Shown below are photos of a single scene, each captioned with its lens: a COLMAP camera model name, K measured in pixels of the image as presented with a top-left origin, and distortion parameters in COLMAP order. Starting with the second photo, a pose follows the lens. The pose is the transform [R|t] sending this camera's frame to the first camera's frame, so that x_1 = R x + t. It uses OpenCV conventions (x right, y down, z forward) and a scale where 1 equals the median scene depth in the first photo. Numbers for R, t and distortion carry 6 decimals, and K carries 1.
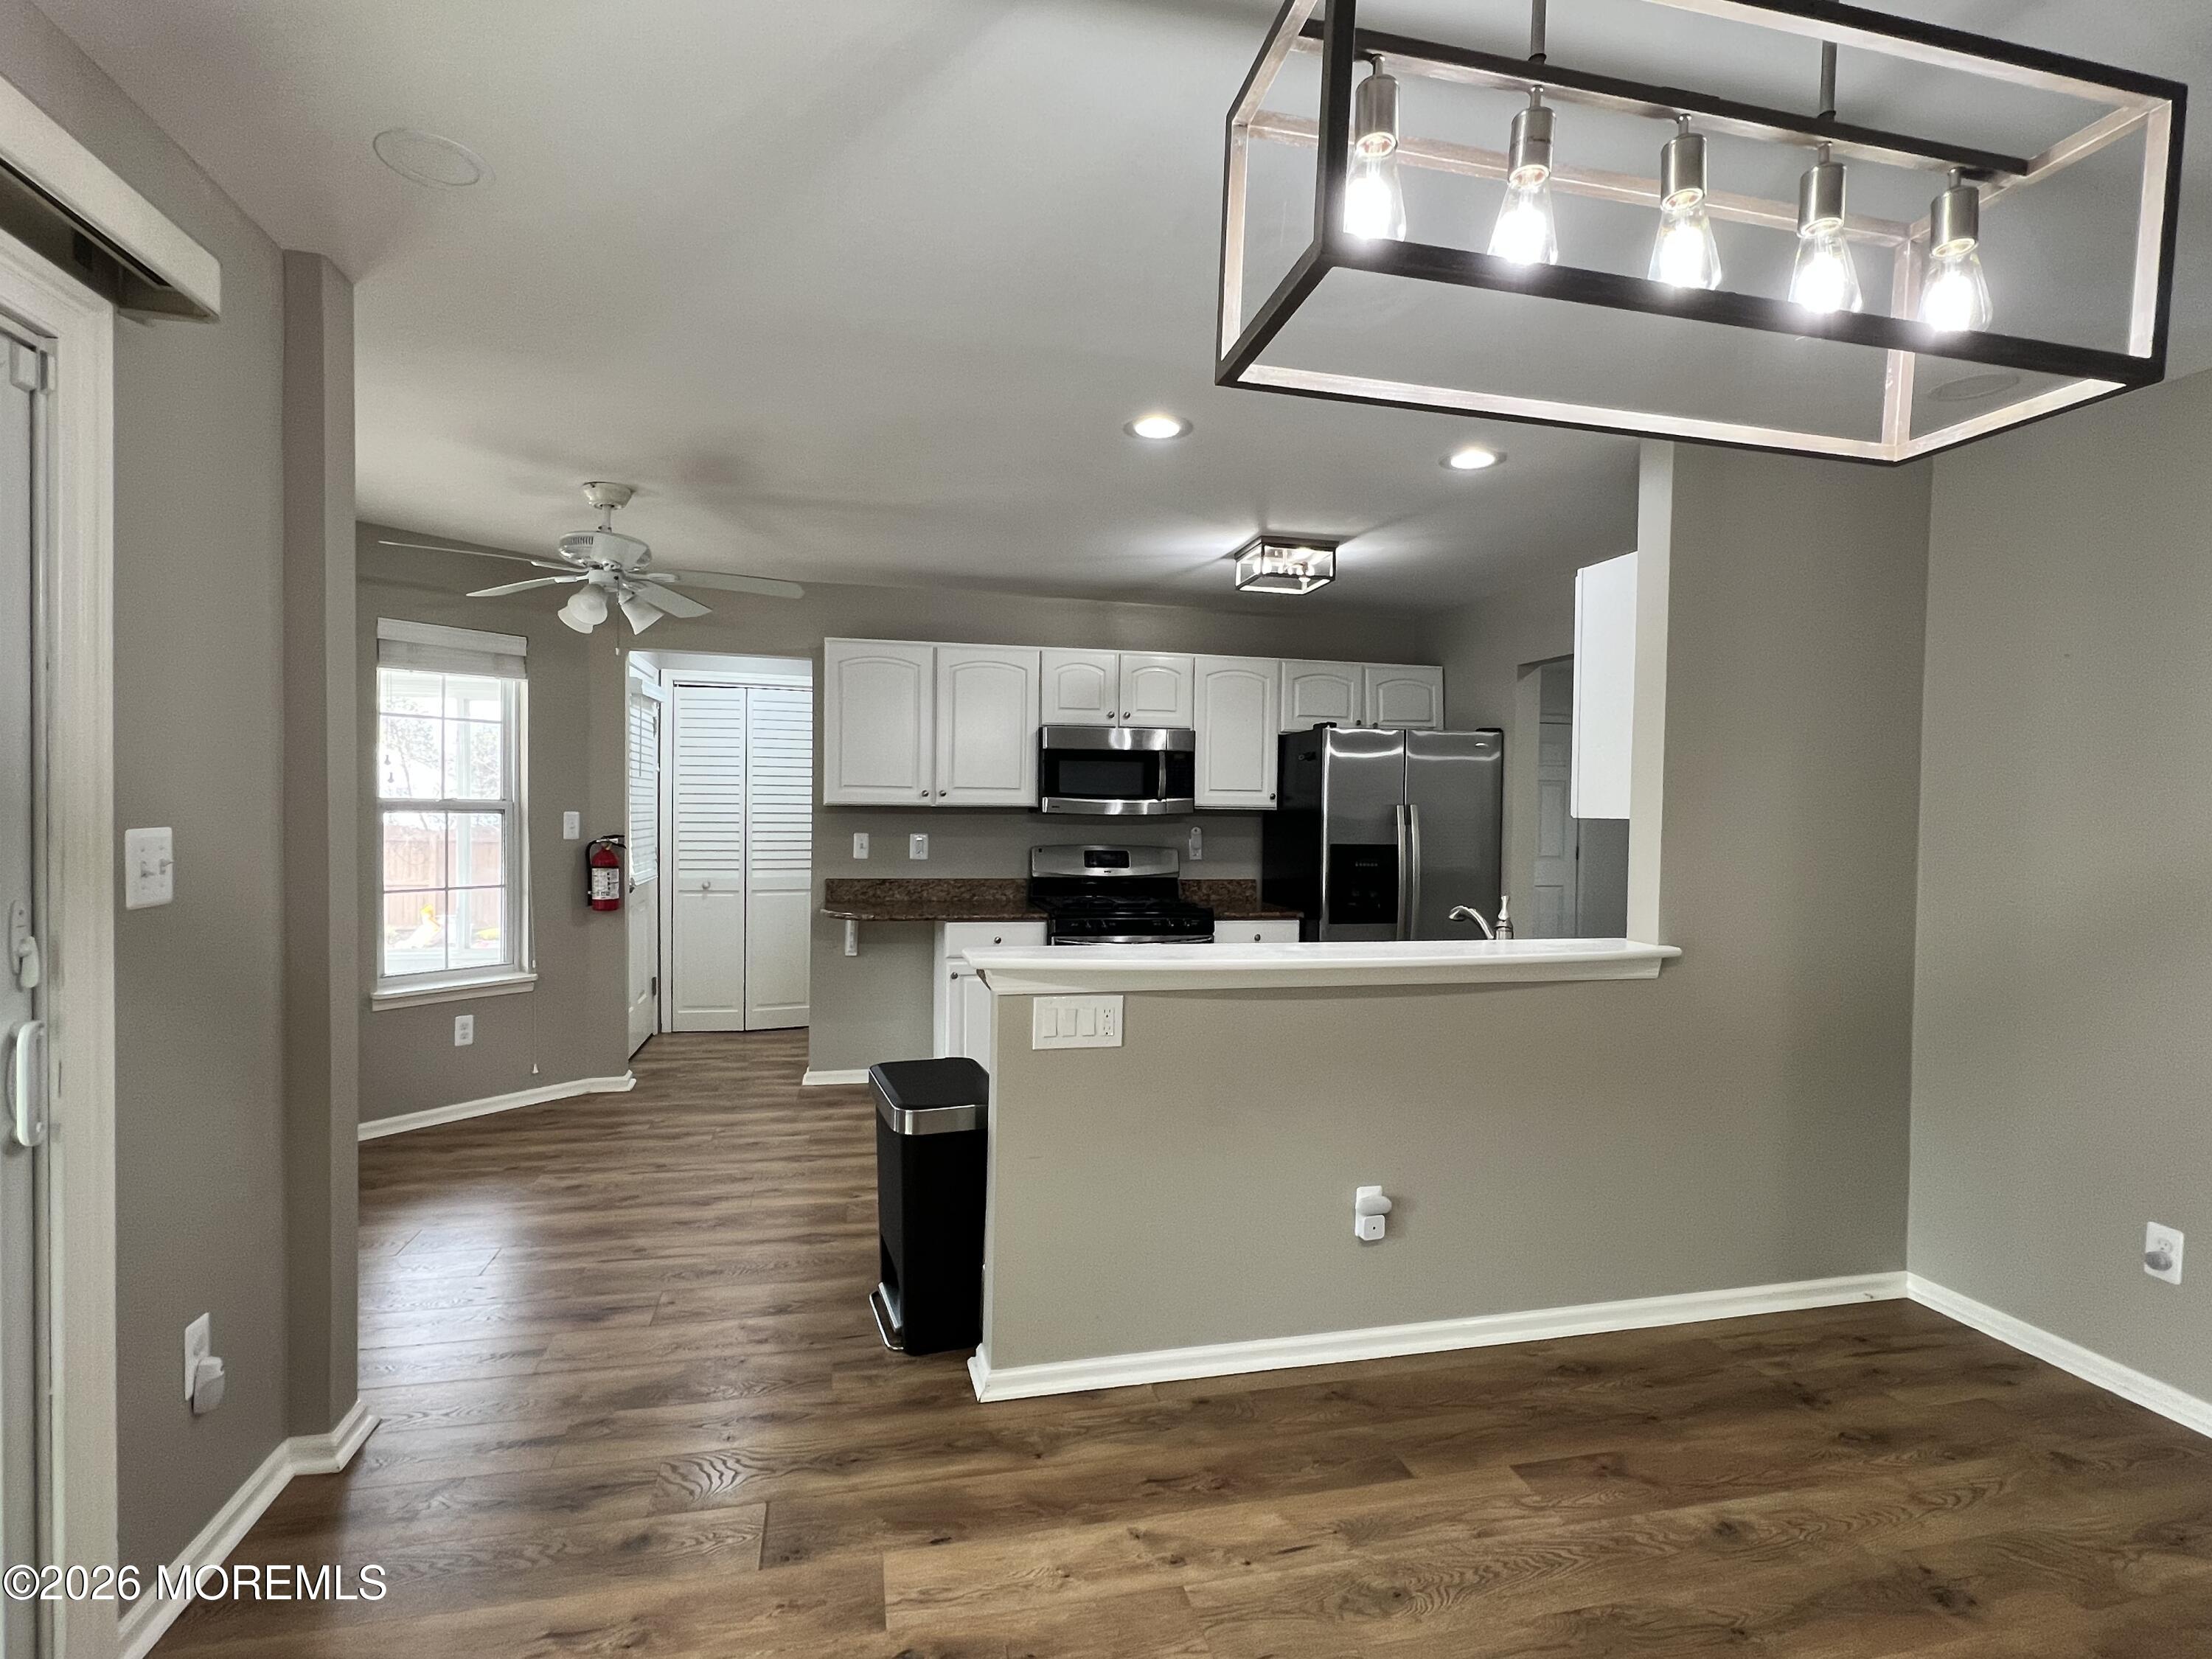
lens RADIAL K [[1058.5, 0, 1100.9], [0, 1058.5, 832.5], [0, 0, 1]] dist [-0.000633, -0.000260]
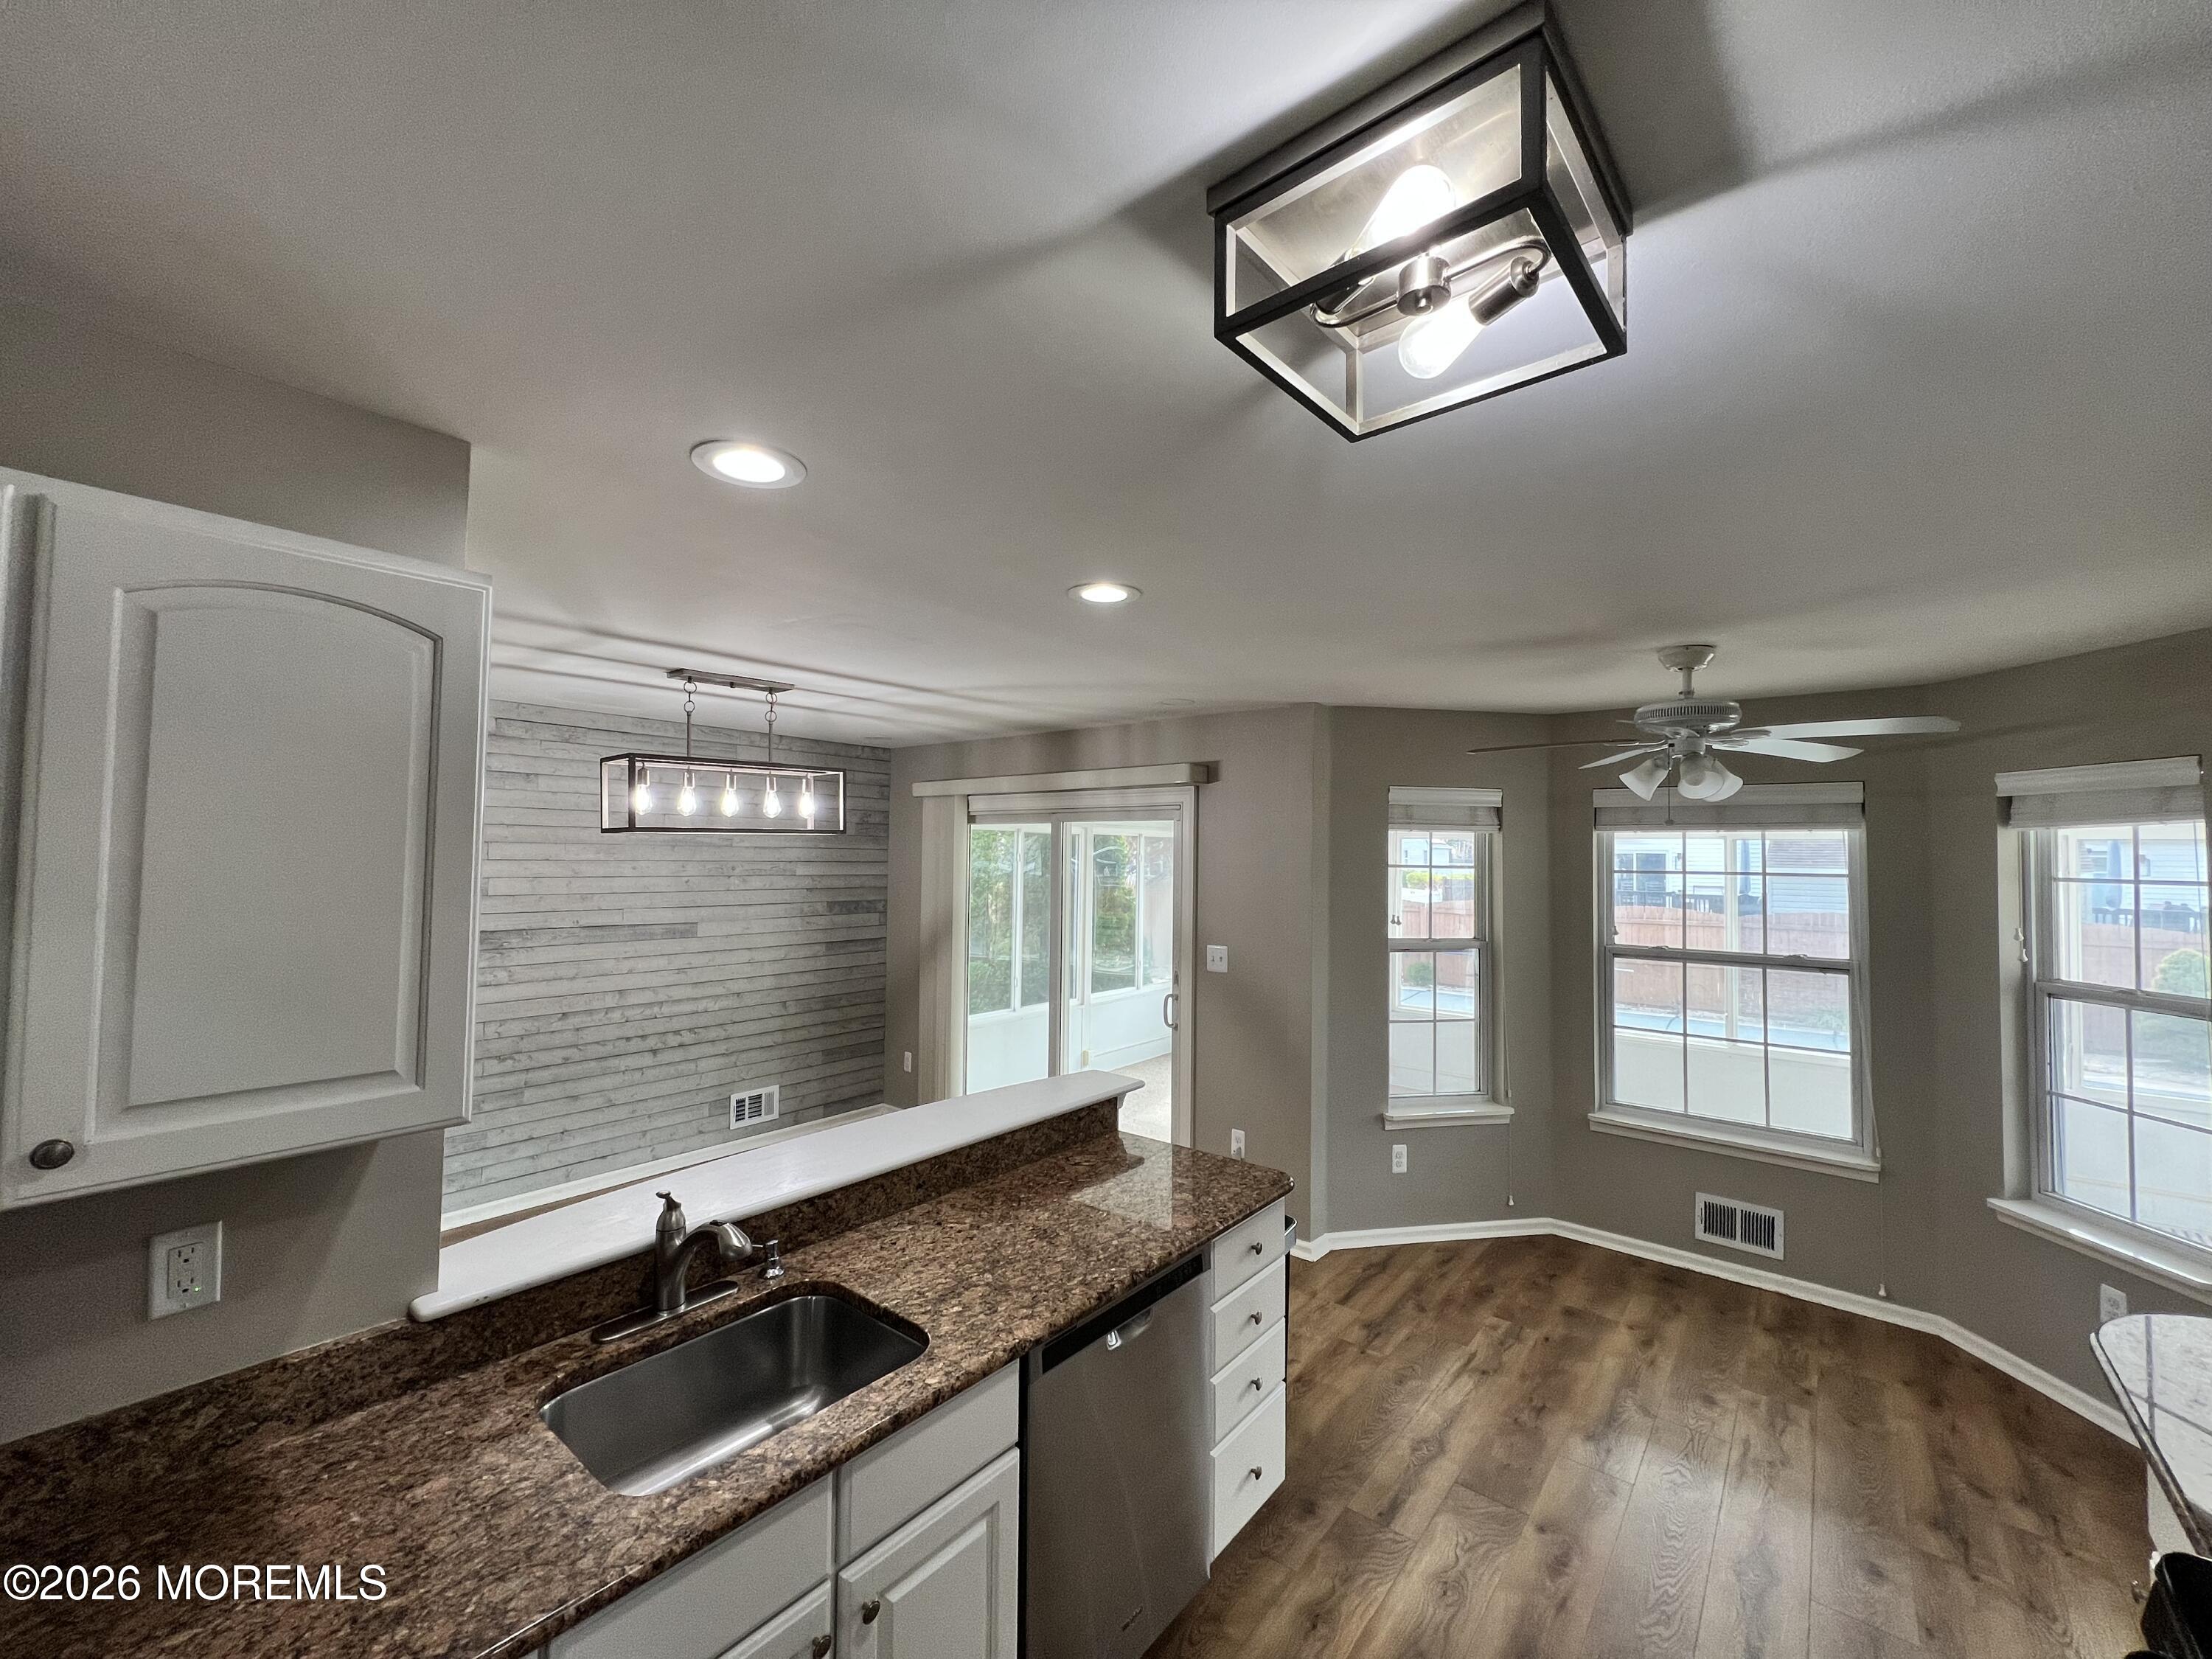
lens RADIAL K [[886.8, 0, 1104.1], [0, 886.8, 829.4], [0, 0, 1]] dist [-0.000925, 0.000398]
pose [[-0.796520, -0.044301, -0.602987, 0.409849], [-0.041525, 0.998965, -0.018541, -0.125352], [0.603184, 0.010271, -0.797536, 1.287359]]
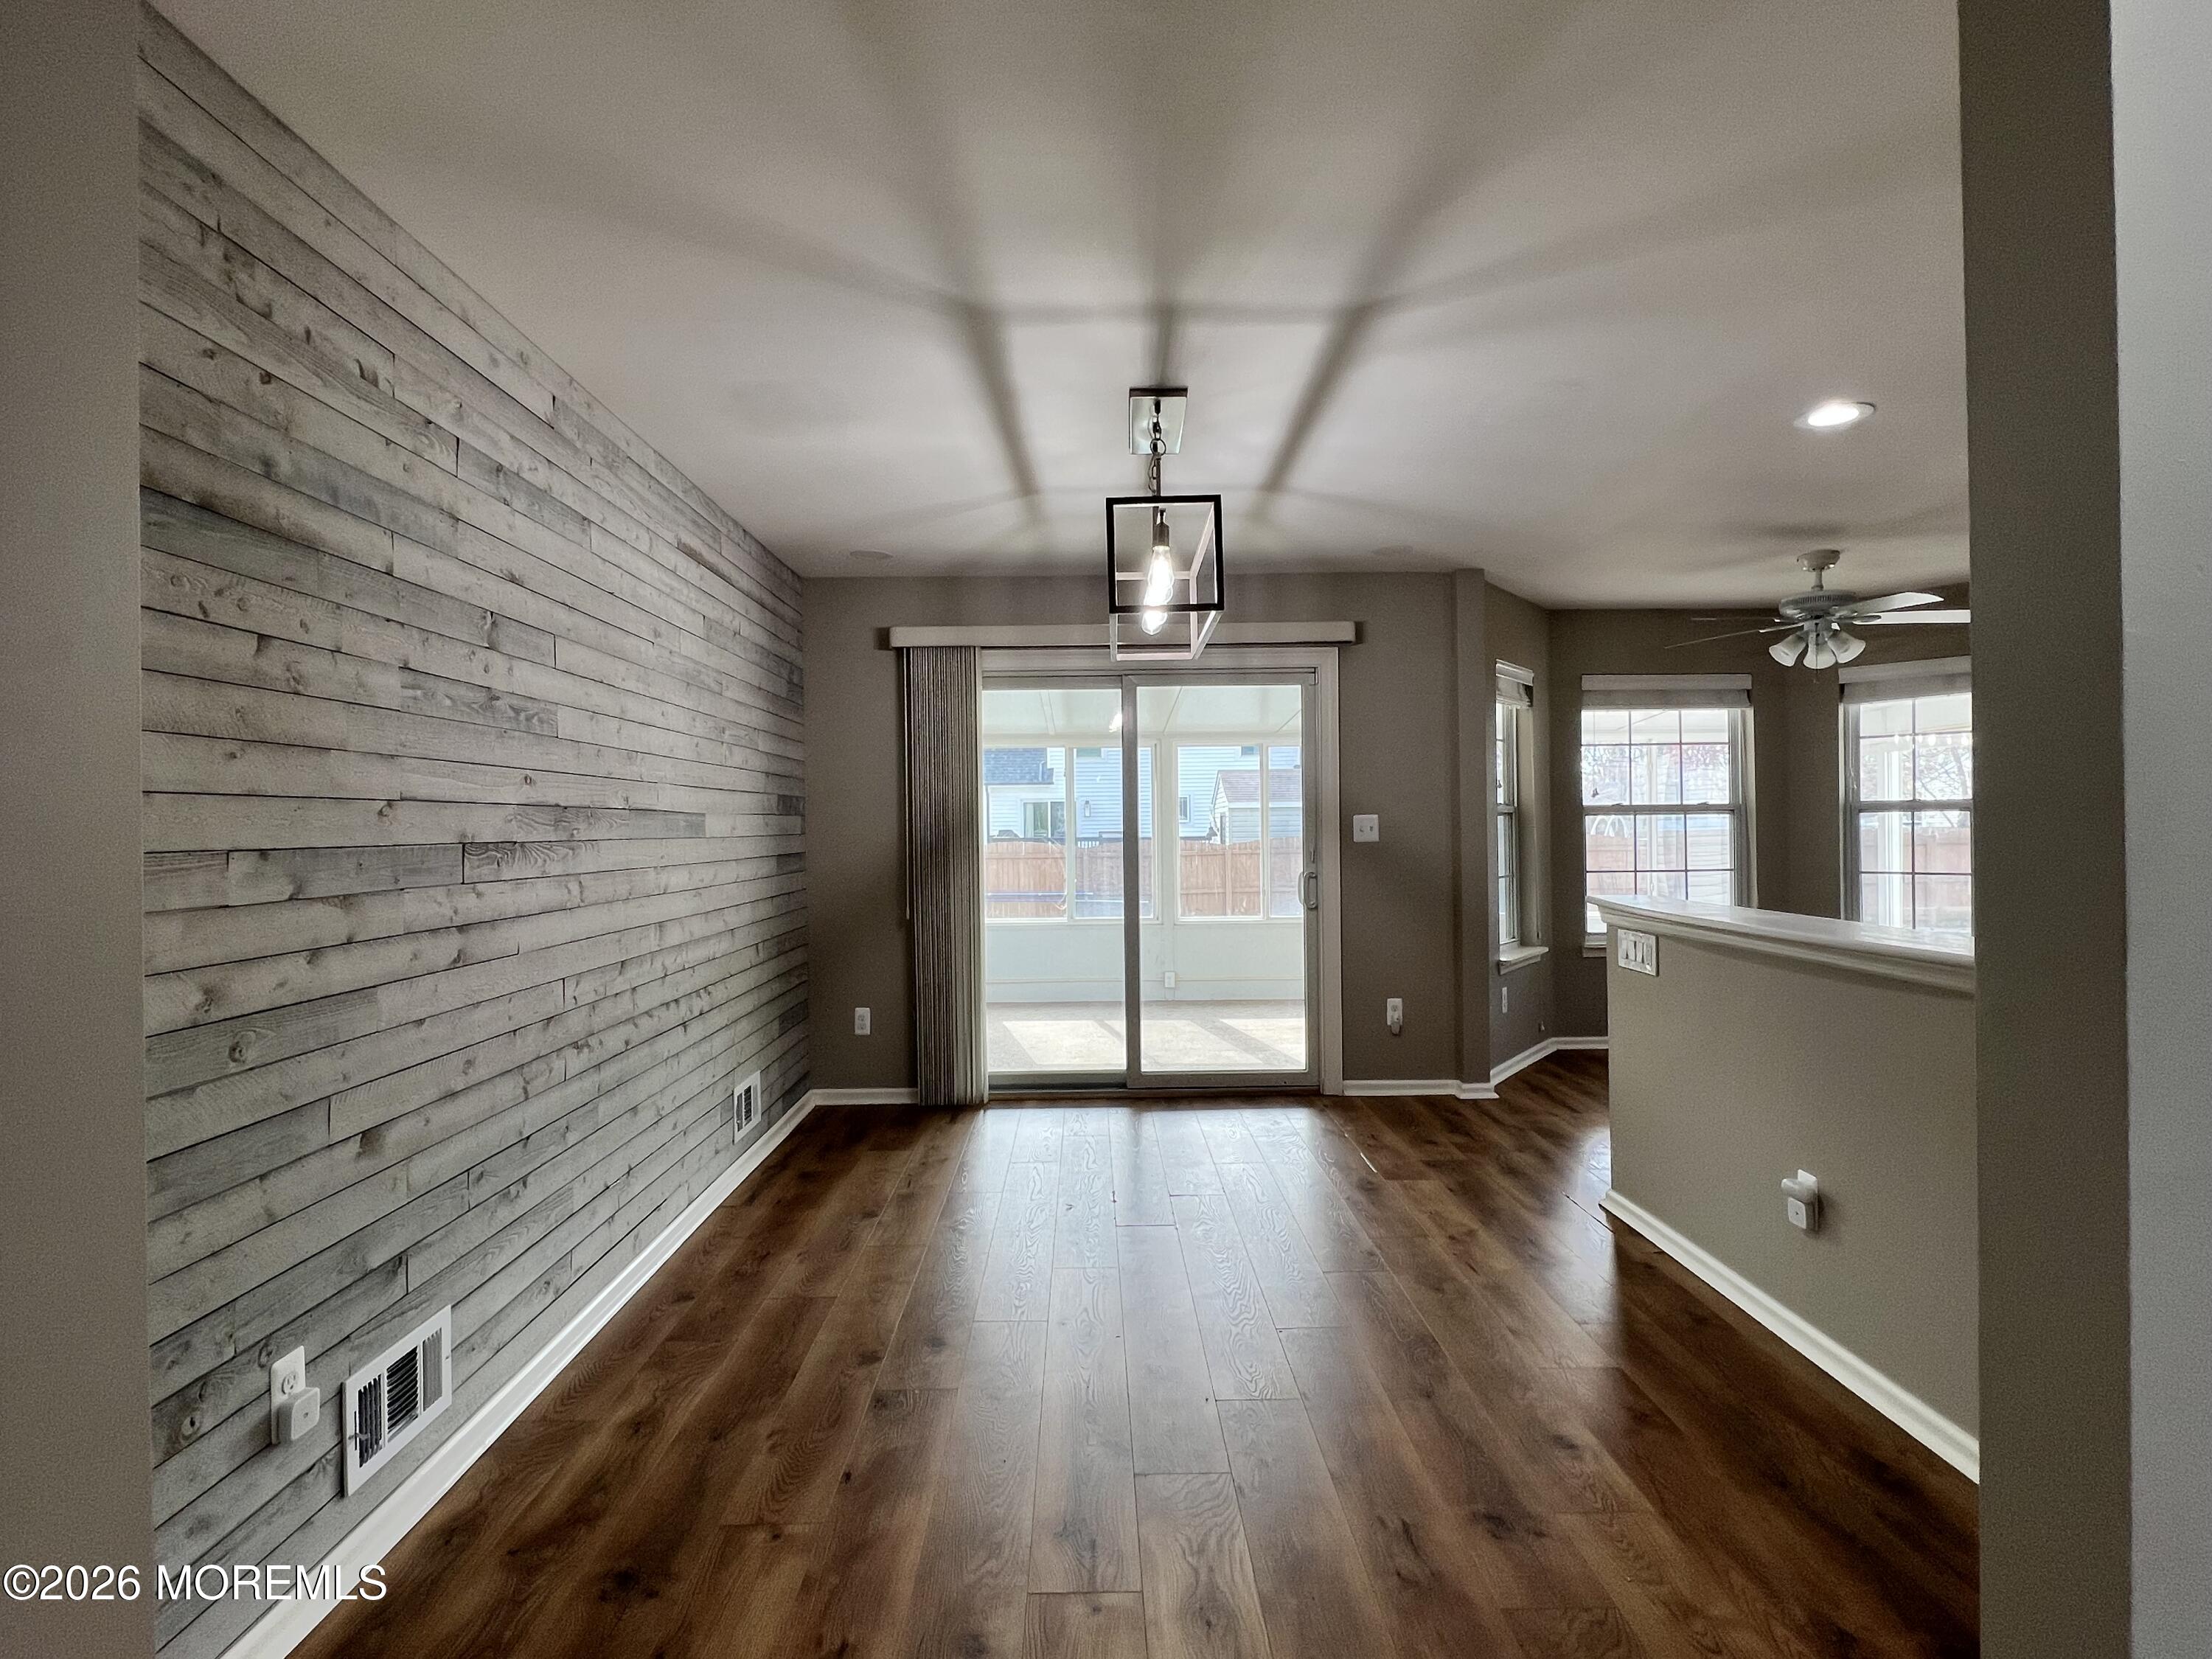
lens RADIAL K [[1058.5, 0, 1100.9], [0, 1058.5, 832.5], [0, 0, 1]] dist [-0.000633, -0.000260]
pose [[-0.218834, -0.005981, -0.975744, 0.956708], [-0.016030, 0.999868, -0.002534, 0.029221], [0.975630, 0.015087, -0.218901, 0.422623]]
